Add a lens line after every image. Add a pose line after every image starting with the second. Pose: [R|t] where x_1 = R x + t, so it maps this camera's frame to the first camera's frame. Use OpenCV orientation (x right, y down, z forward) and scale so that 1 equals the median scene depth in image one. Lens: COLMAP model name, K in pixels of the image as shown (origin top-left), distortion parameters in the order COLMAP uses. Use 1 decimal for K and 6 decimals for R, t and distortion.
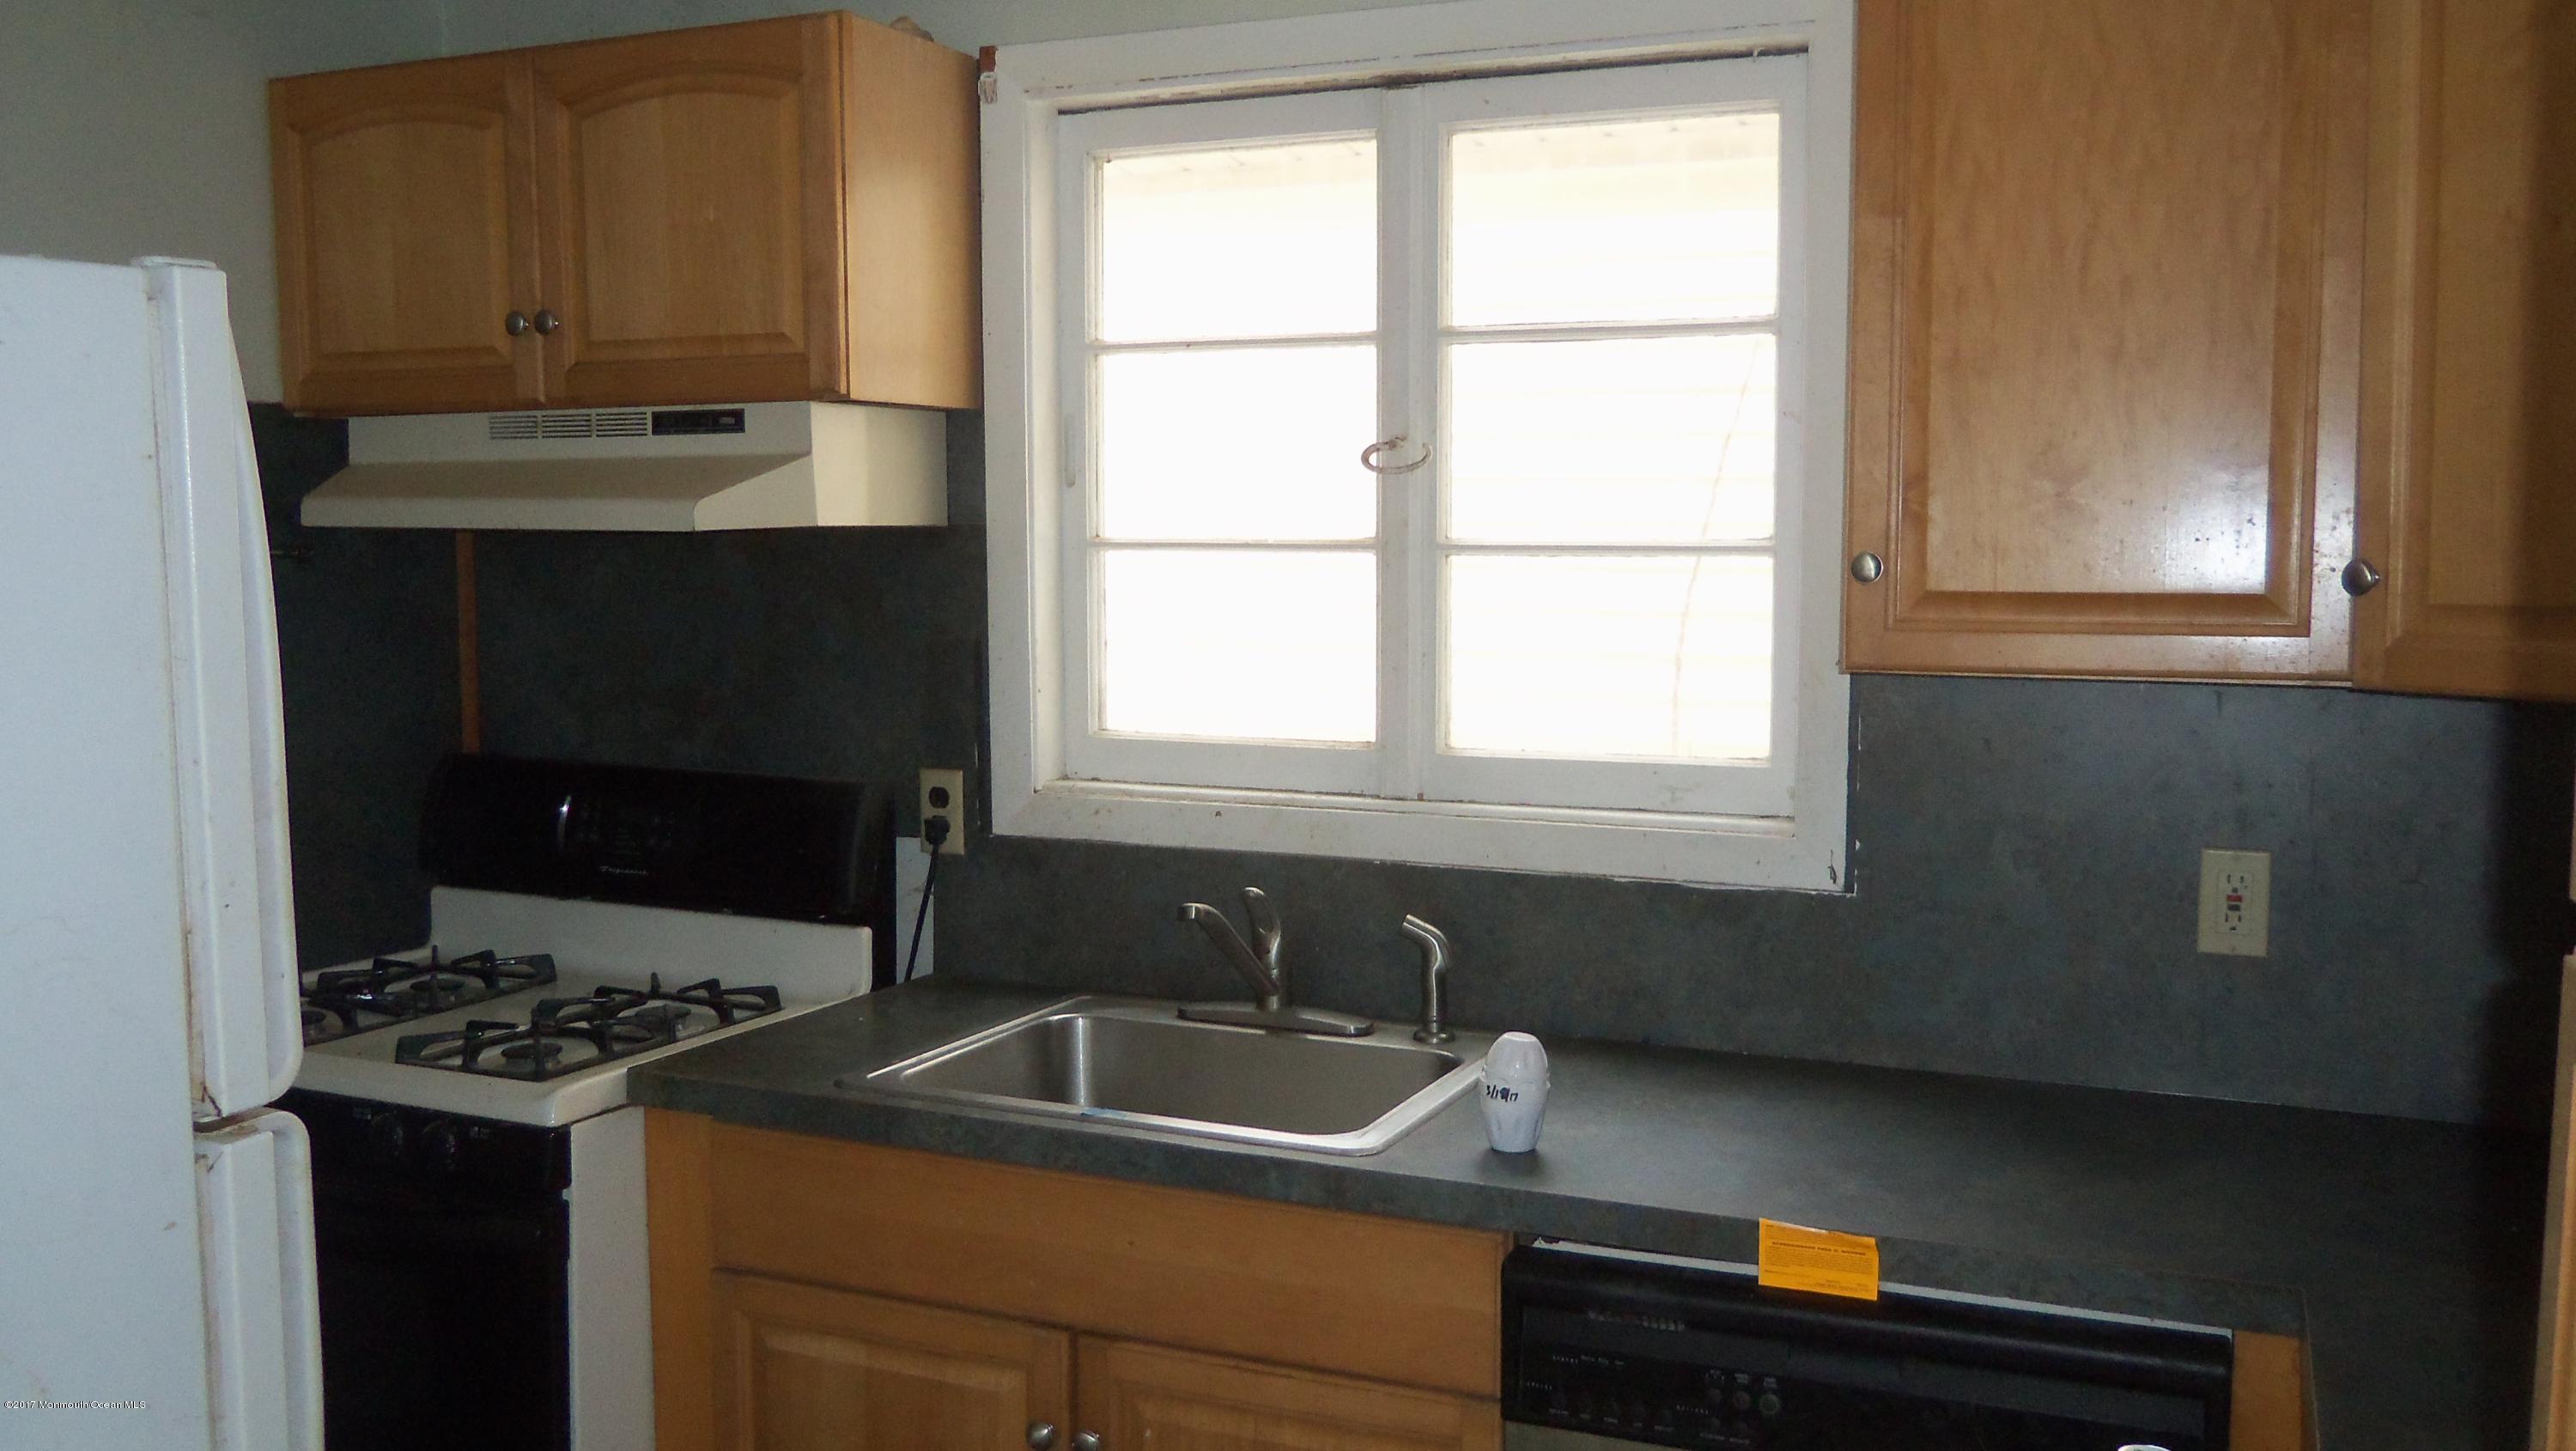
lens RADIAL K [[2158.1, 0, 1289.8], [0, 2158.1, 744.8], [0, 0, 1]] dist [-0.006125, -0.007799]
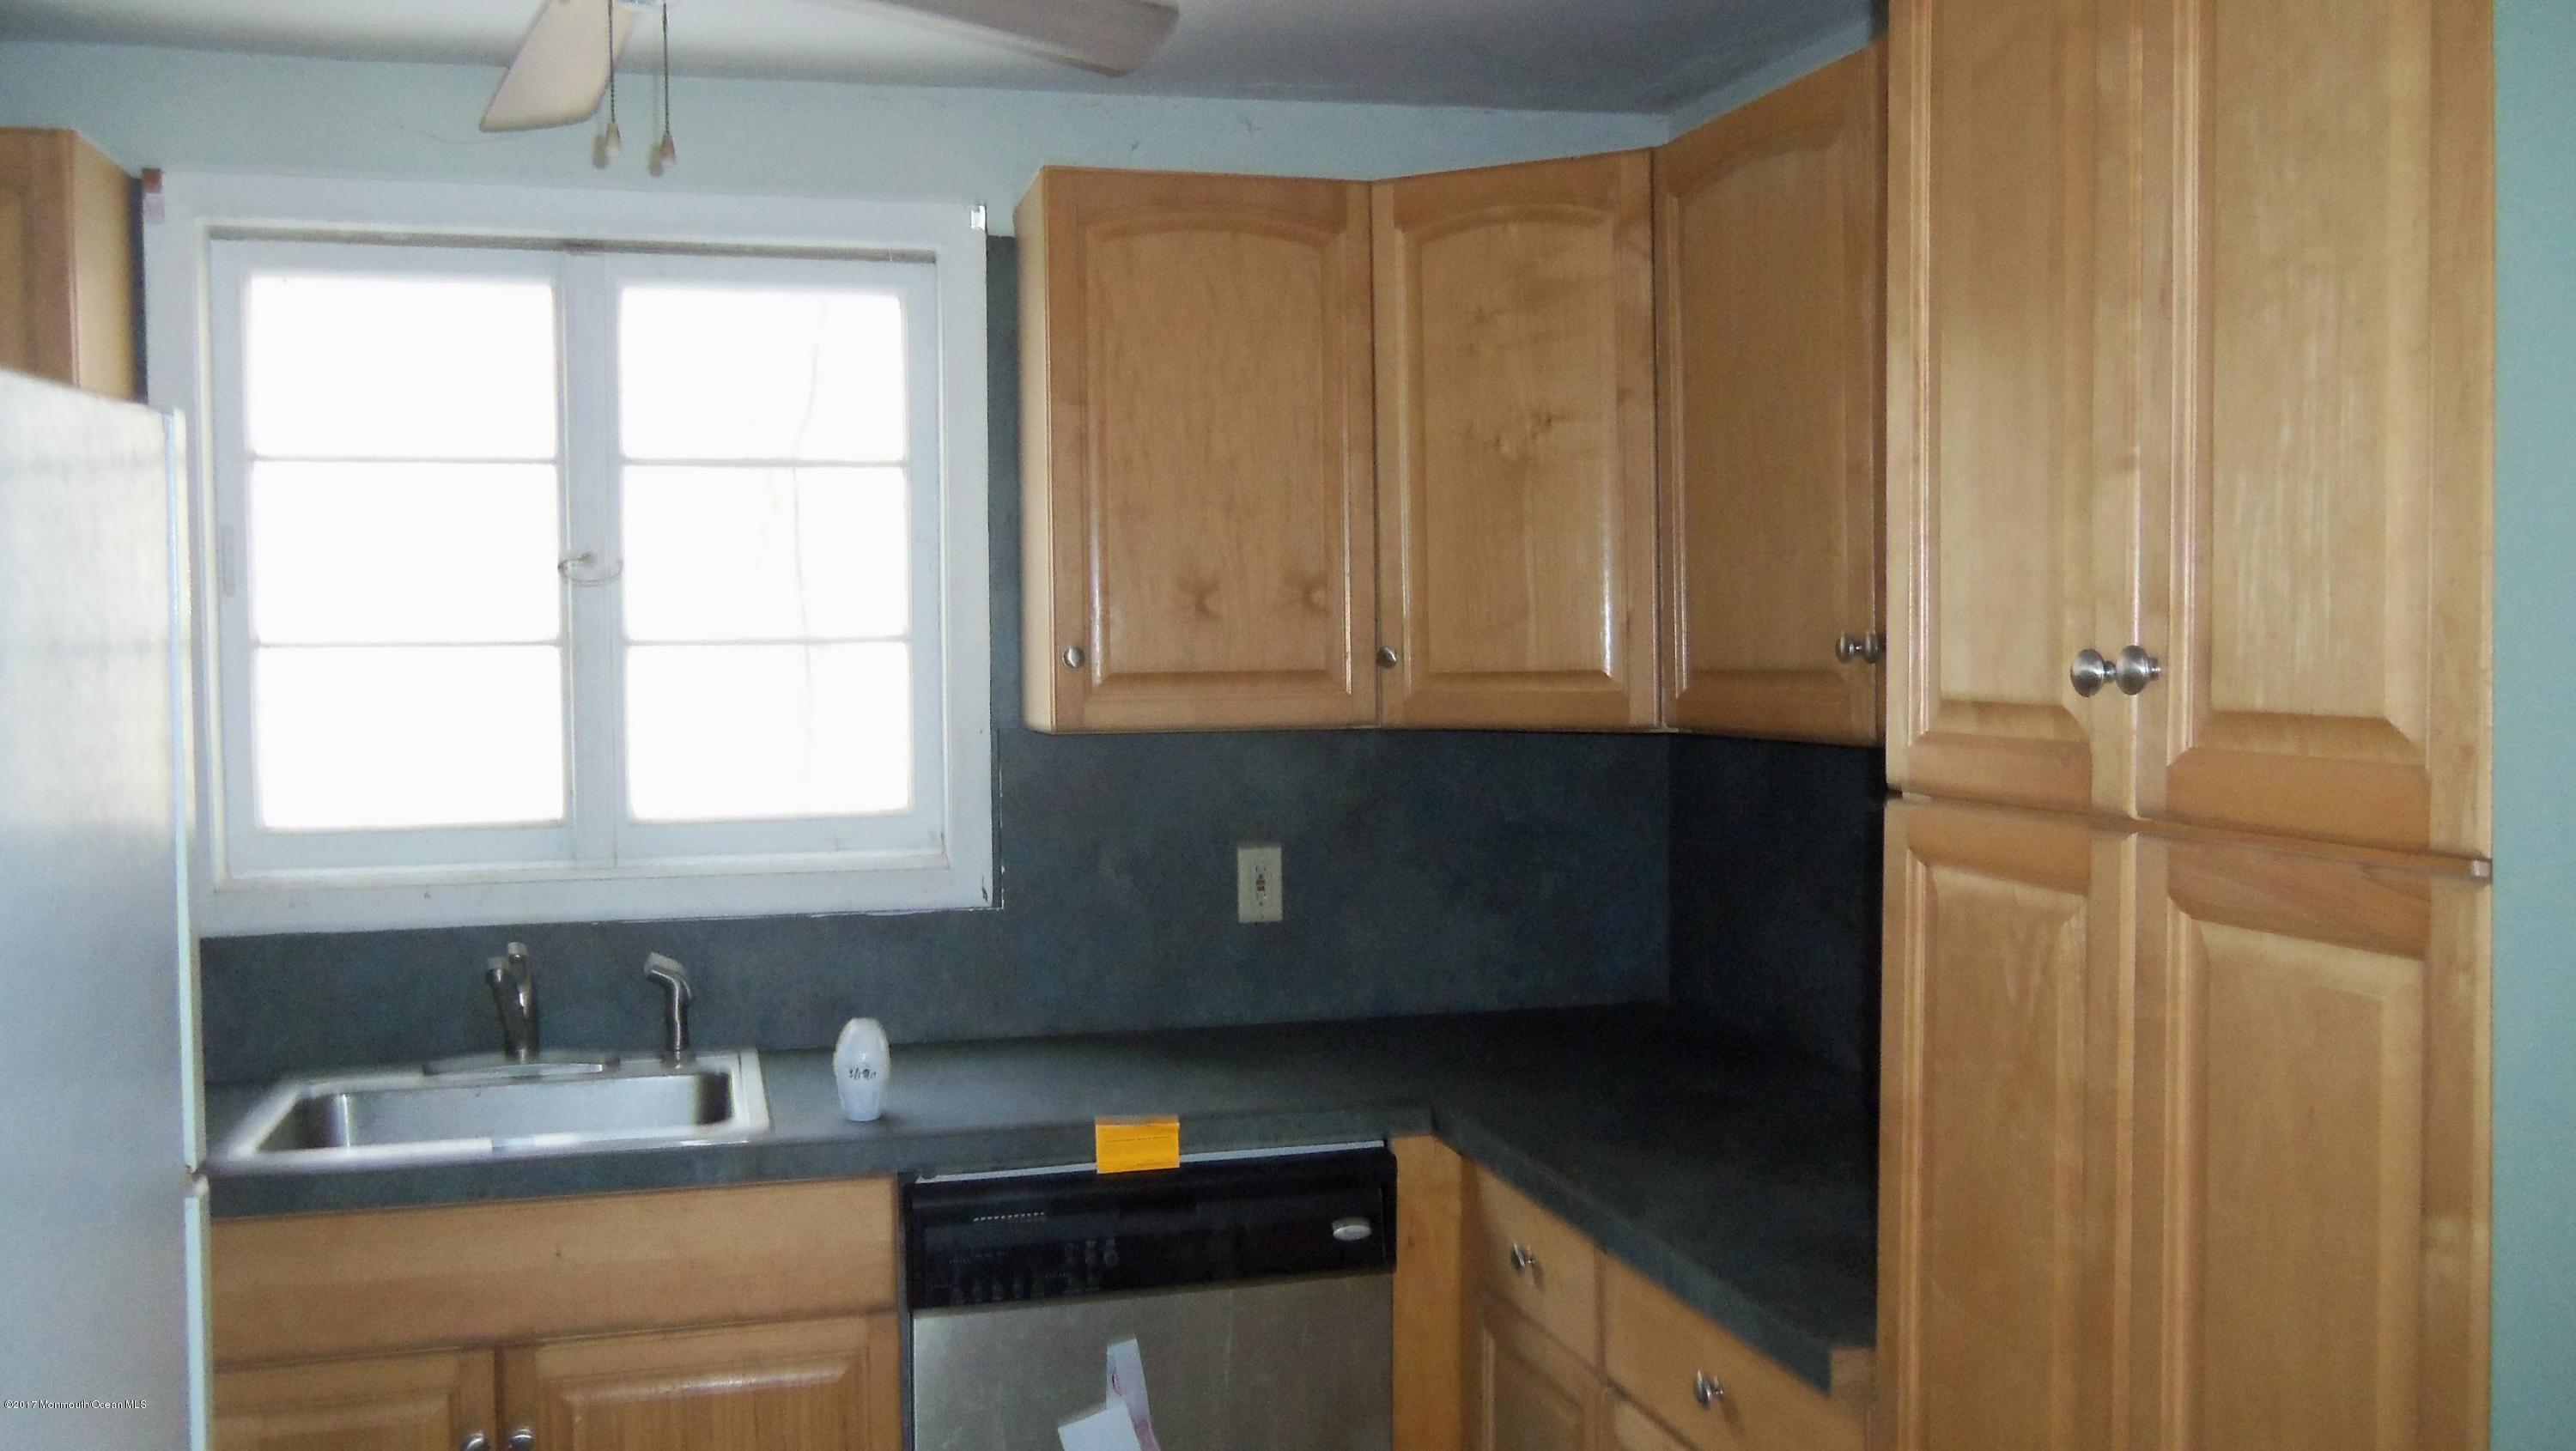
lens RADIAL K [[2237.7, 0, 1288.0], [0, 2237.7, 725.5], [0, 0, 1]] dist [0.001530, 0.002054]
pose [[0.776956, -0.035088, 0.628577, -0.465569], [0.067815, 0.997301, -0.028152, 0.010412], [-0.625892, 0.064500, 0.777238, -0.168953]]
